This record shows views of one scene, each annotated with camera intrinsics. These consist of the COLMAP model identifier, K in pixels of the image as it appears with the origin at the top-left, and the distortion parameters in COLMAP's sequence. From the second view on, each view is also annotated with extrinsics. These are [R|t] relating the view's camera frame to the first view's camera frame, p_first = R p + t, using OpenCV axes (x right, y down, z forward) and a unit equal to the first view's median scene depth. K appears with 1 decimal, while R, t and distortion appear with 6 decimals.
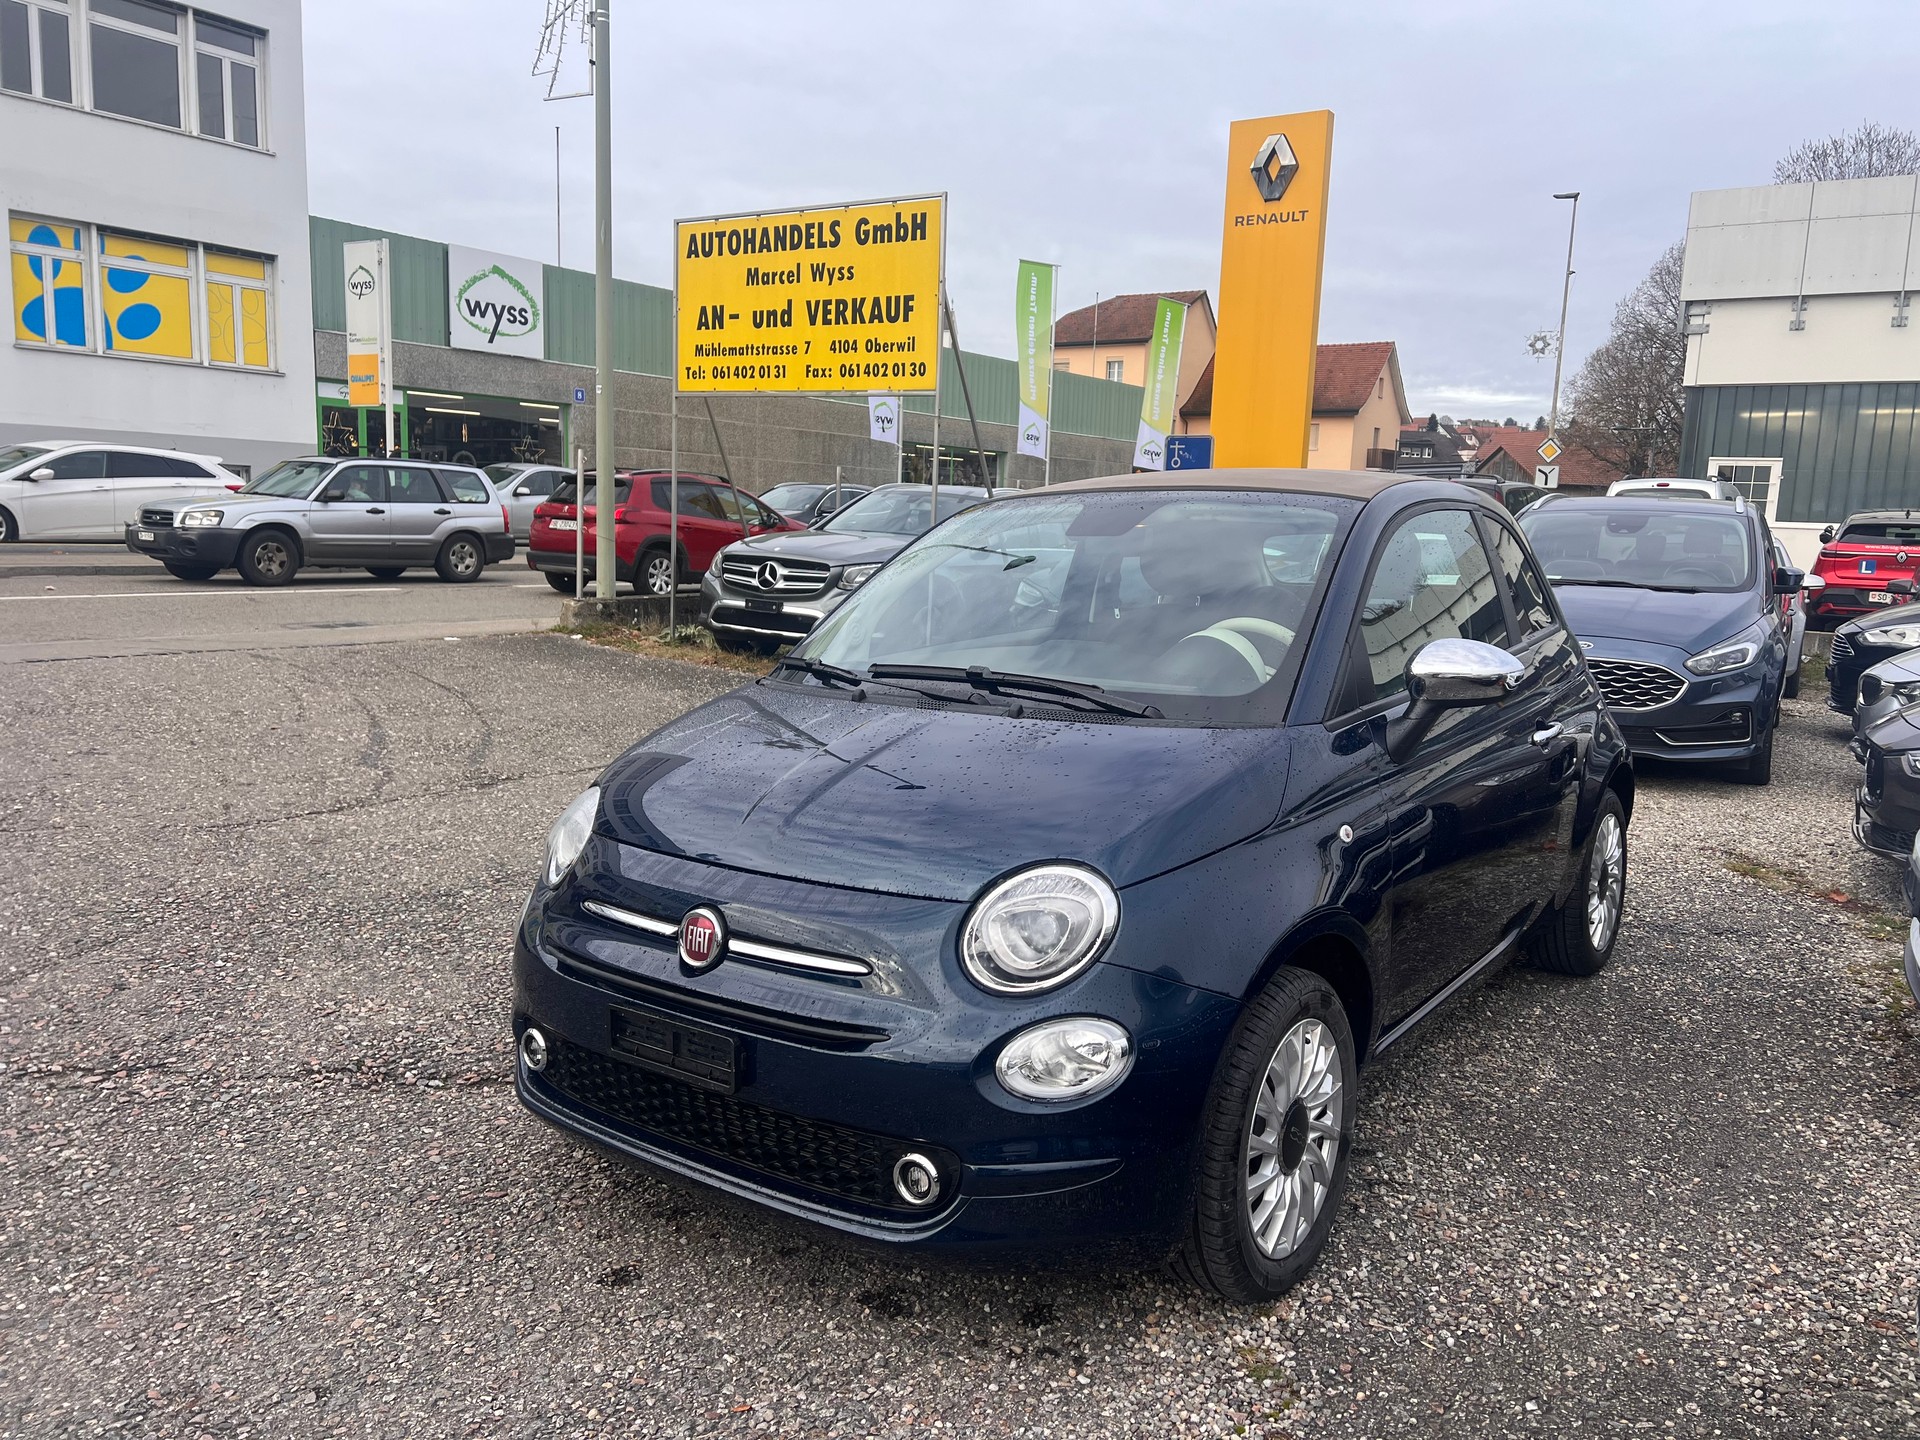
lens RADIAL K [[1432.1, 0, 972.2], [0, 1432.1, 739.3], [0, 0, 1]] dist [0.057027, -0.056008]
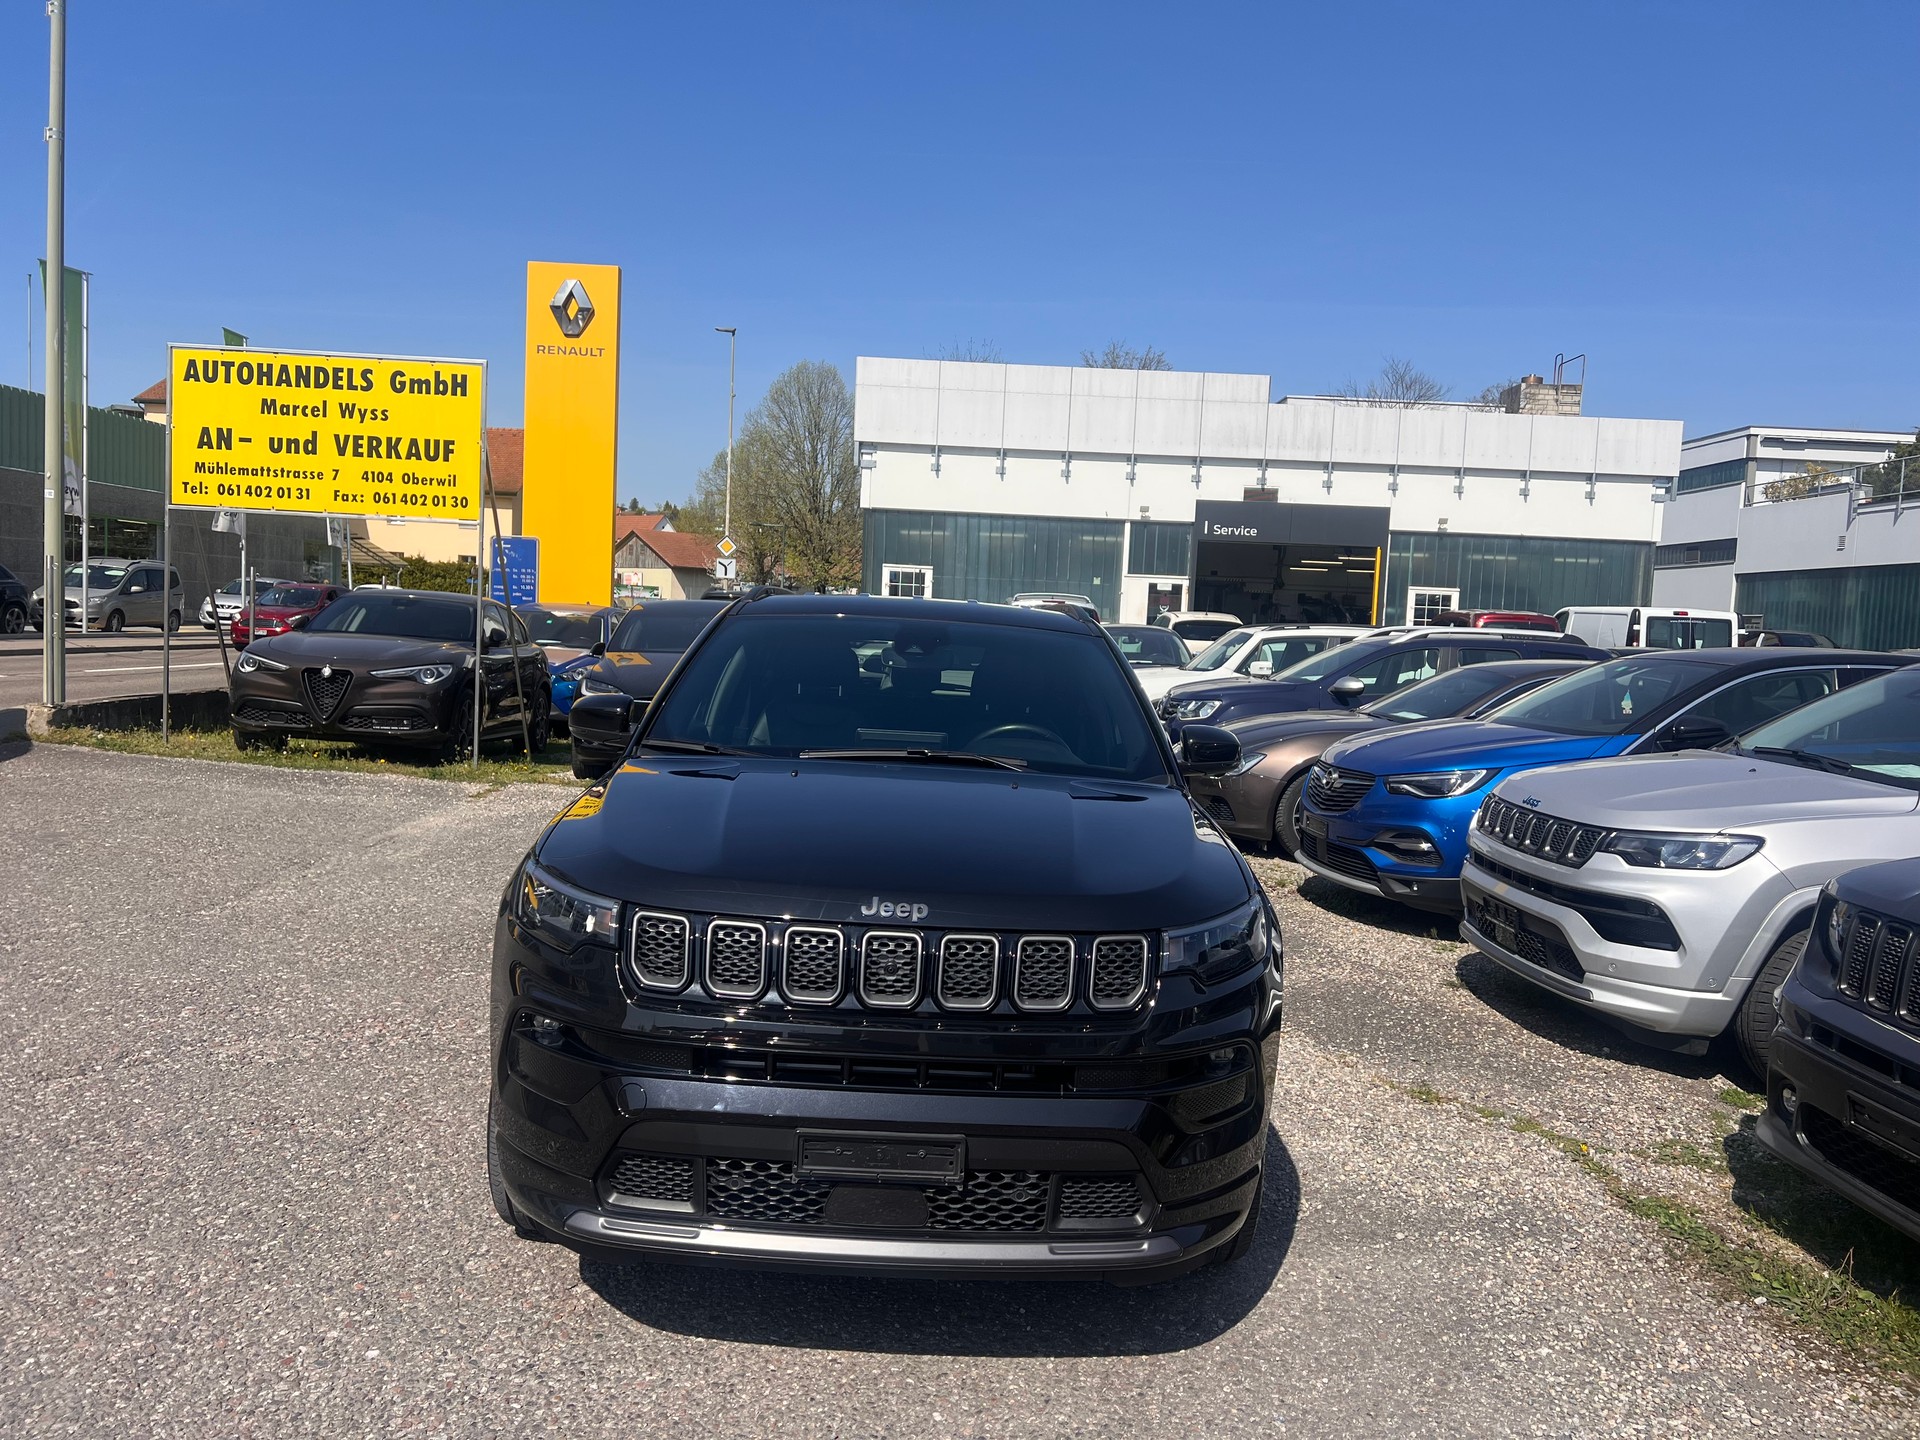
lens RADIAL K [[1432.1, 0, 968.6], [0, 1432.1, 729.0], [0, 0, 1]] dist [0.057027, -0.056008]
pose [[0.828758, -0.040489, 0.558140, -0.299001], [0.072258, 0.996772, -0.034985, -0.001585], [-0.554922, 0.069324, 0.829009, -0.162590]]
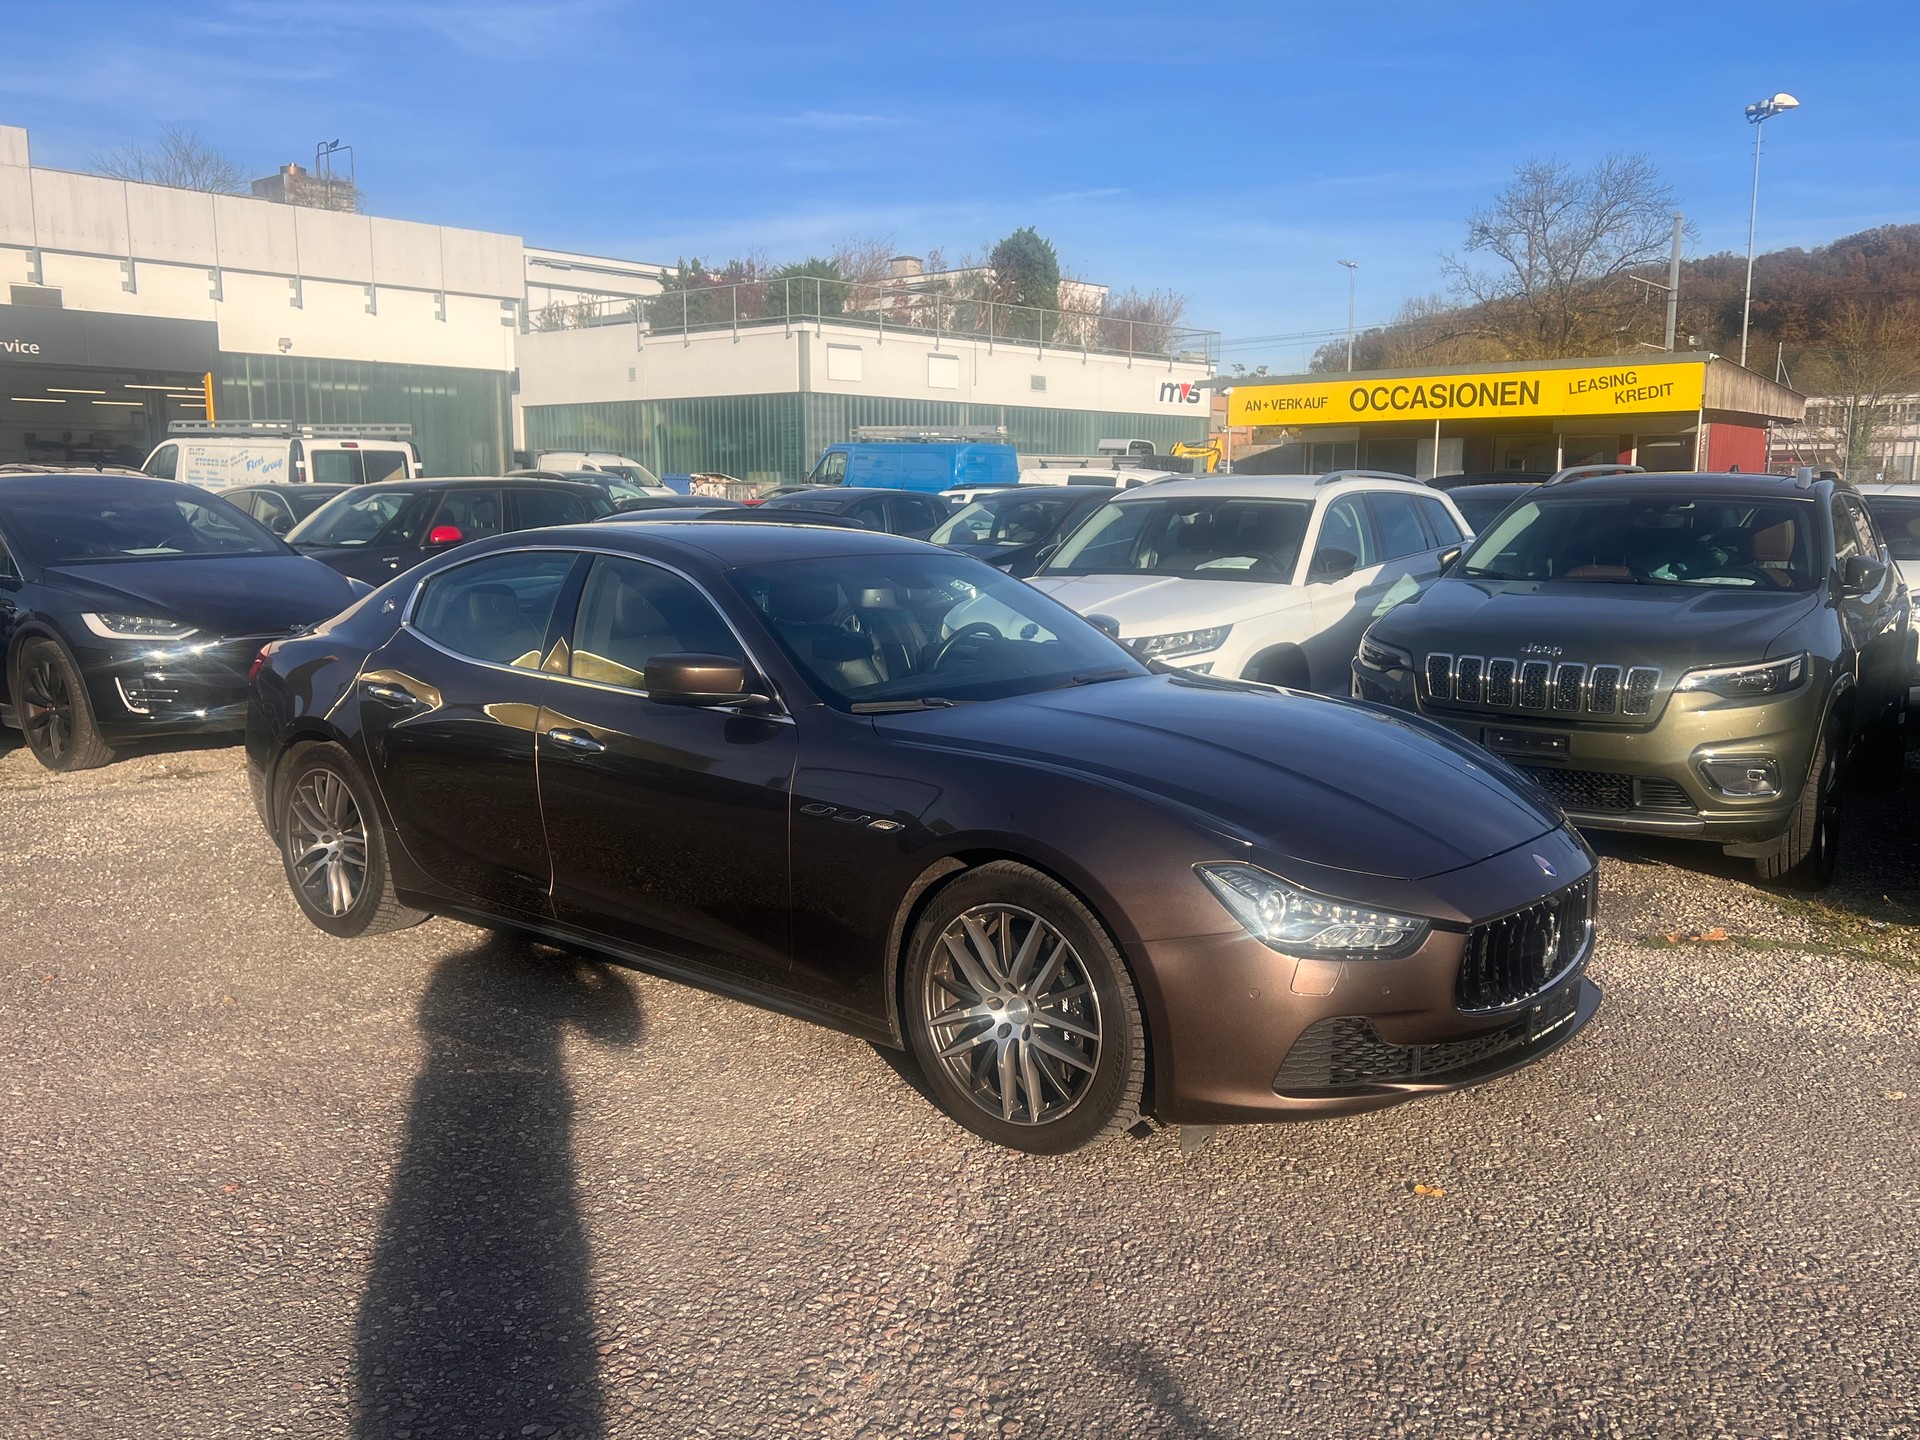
lens RADIAL K [[1625.0, 0, 952.8], [0, 1625.0, 732.3], [0, 0, 1]] dist [0.062091, -0.058944]
pose [[0.143952, -0.179120, 0.973239, -0.447024], [0.158669, 0.974936, 0.155964, -0.066129], [-0.976781, 0.131971, 0.168765, 0.215033]]
